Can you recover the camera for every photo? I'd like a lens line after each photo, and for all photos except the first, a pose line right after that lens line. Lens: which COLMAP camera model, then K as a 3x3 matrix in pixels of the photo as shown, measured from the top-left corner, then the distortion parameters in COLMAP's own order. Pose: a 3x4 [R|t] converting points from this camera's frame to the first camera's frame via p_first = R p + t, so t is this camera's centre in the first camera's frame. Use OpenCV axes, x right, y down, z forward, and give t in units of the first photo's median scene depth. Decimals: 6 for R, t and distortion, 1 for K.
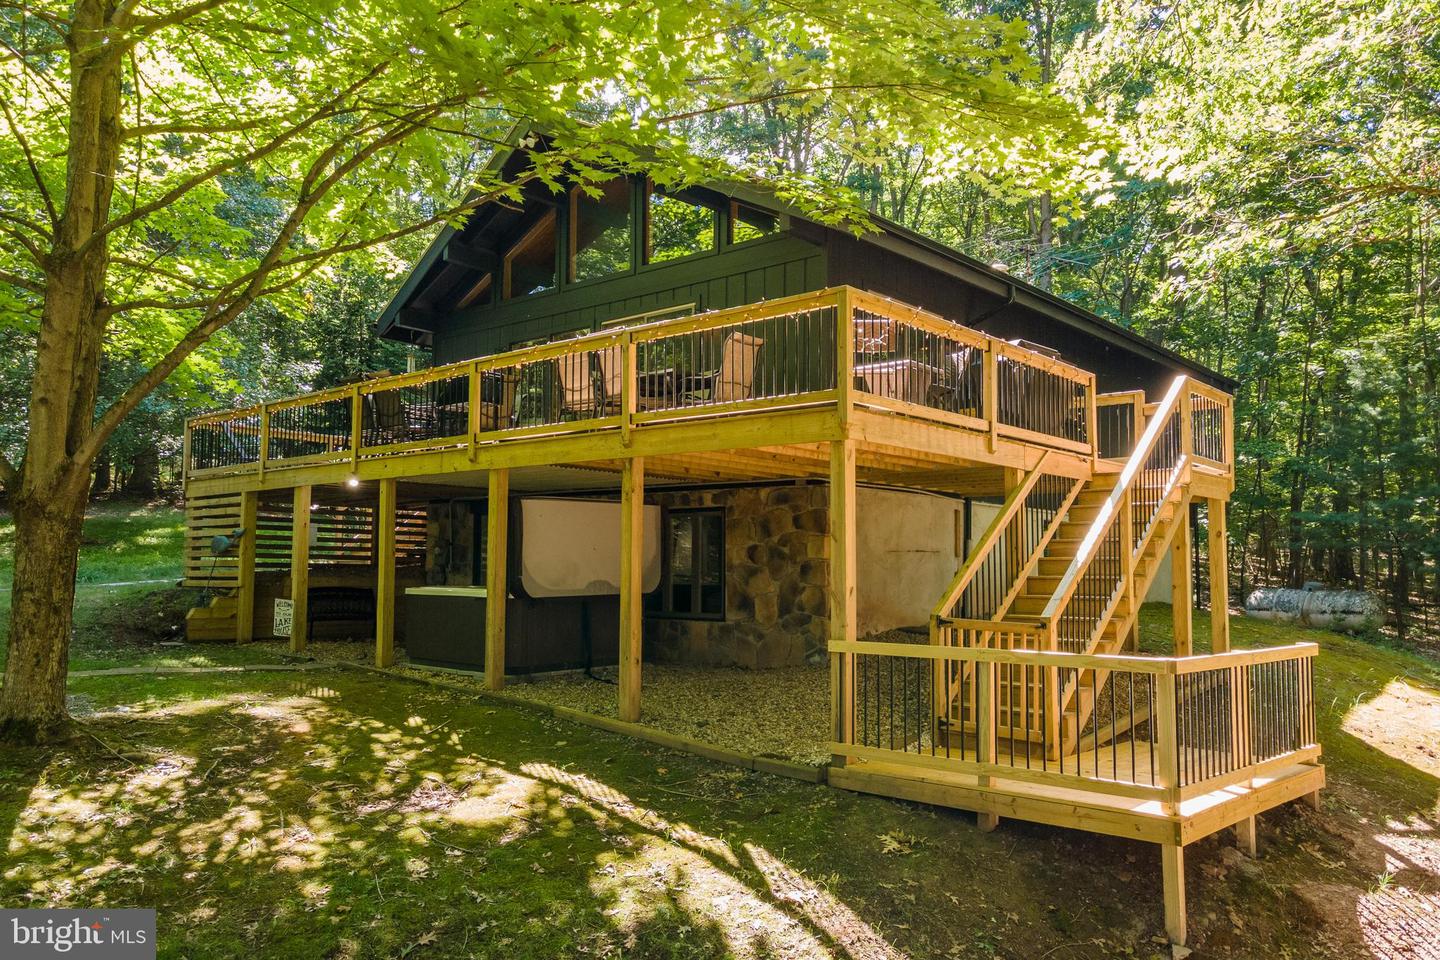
lens RADIAL K [[1094.0, 0, 723.8], [0, 1094.0, 539.0], [0, 0, 1]] dist [0.101382, 0.002295]
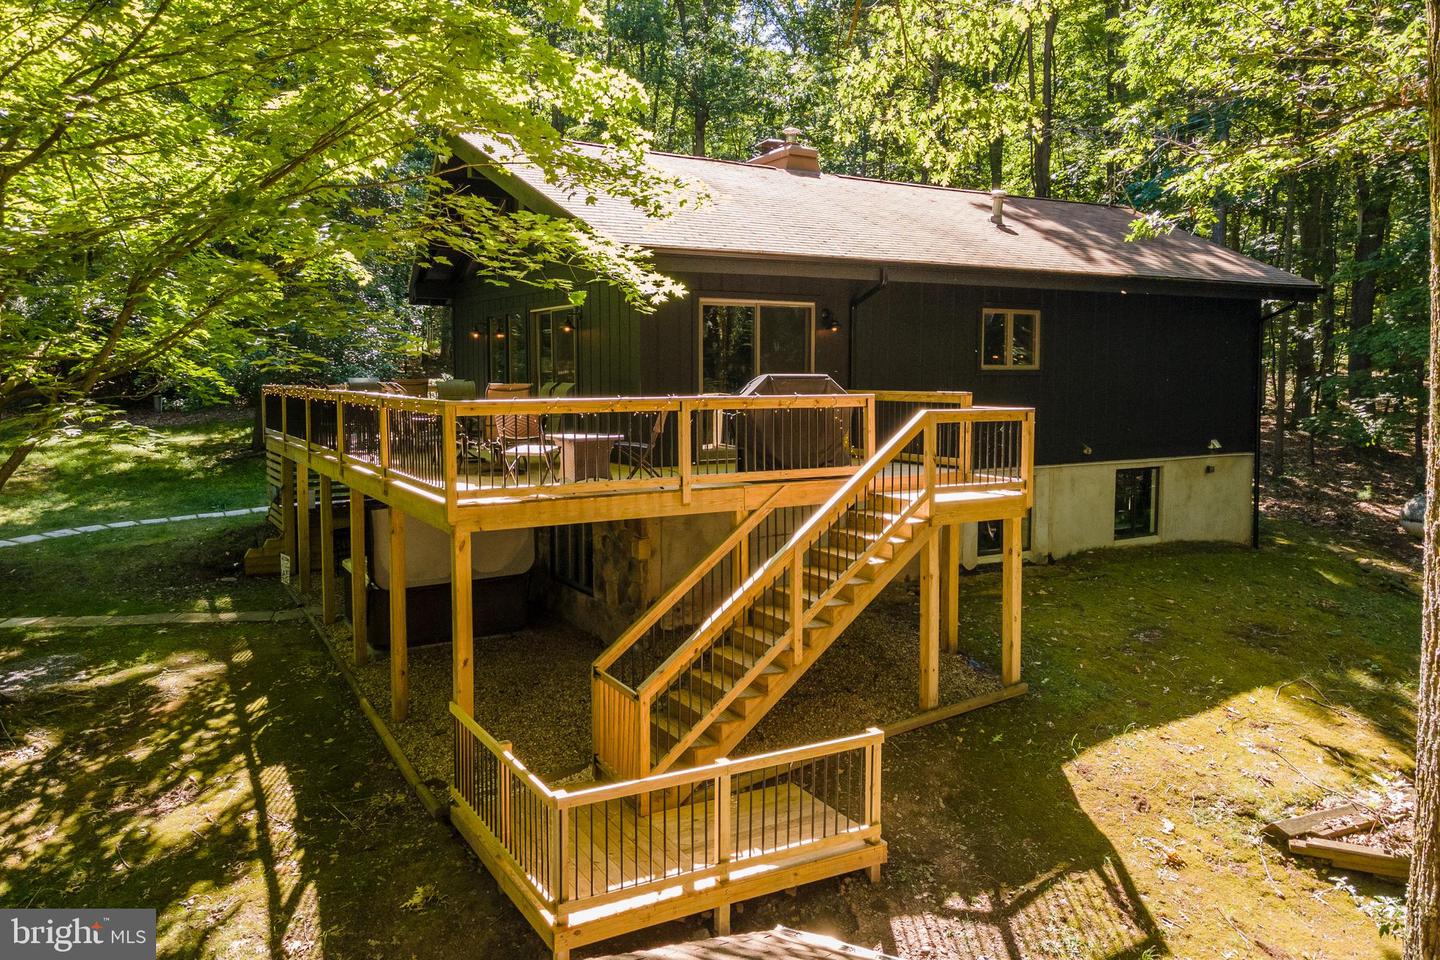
lens RADIAL K [[1074.9, 0, 717.3], [0, 1074.9, 481.0], [0, 0, 1]] dist [-0.000432, 0.168917]
pose [[0.945356, 0.023555, -0.325189, 0.711989], [0.021467, 0.990726, 0.134170, -0.280368], [0.325333, -0.133819, 0.936083, 0.045080]]
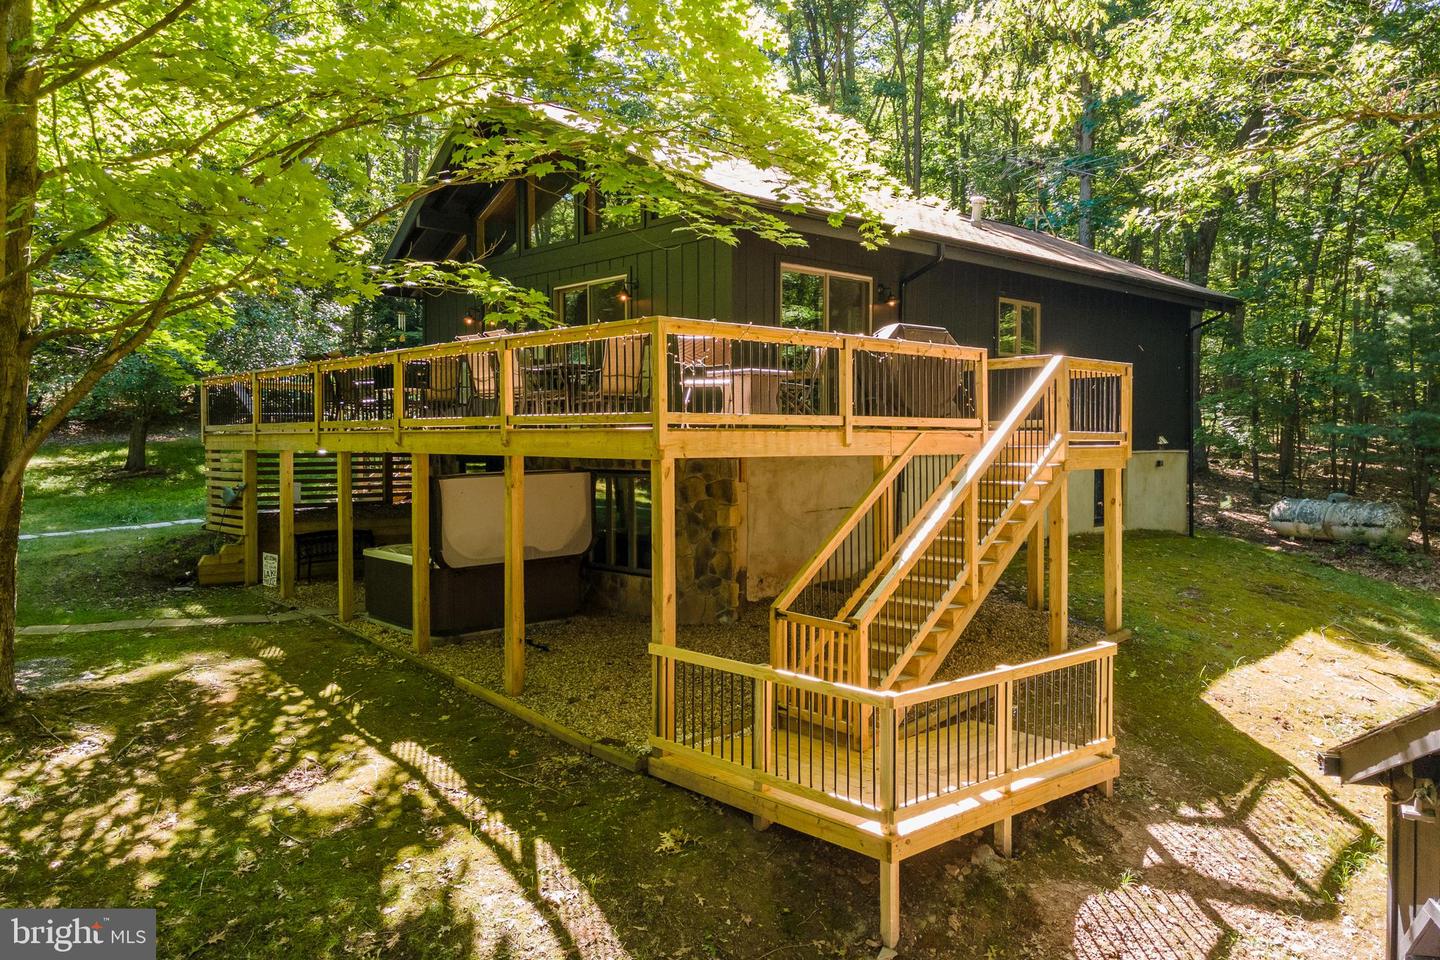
lens RADIAL K [[1059.8, 0, 720.1], [0, 1059.8, 509.2], [0, 0, 1]] dist [0.093024, 0.001785]
pose [[0.993289, -0.002788, -0.115622, 0.279533], [0.014021, 0.995239, 0.096452, -0.137004], [0.114803, -0.097426, 0.988599, -0.025295]]
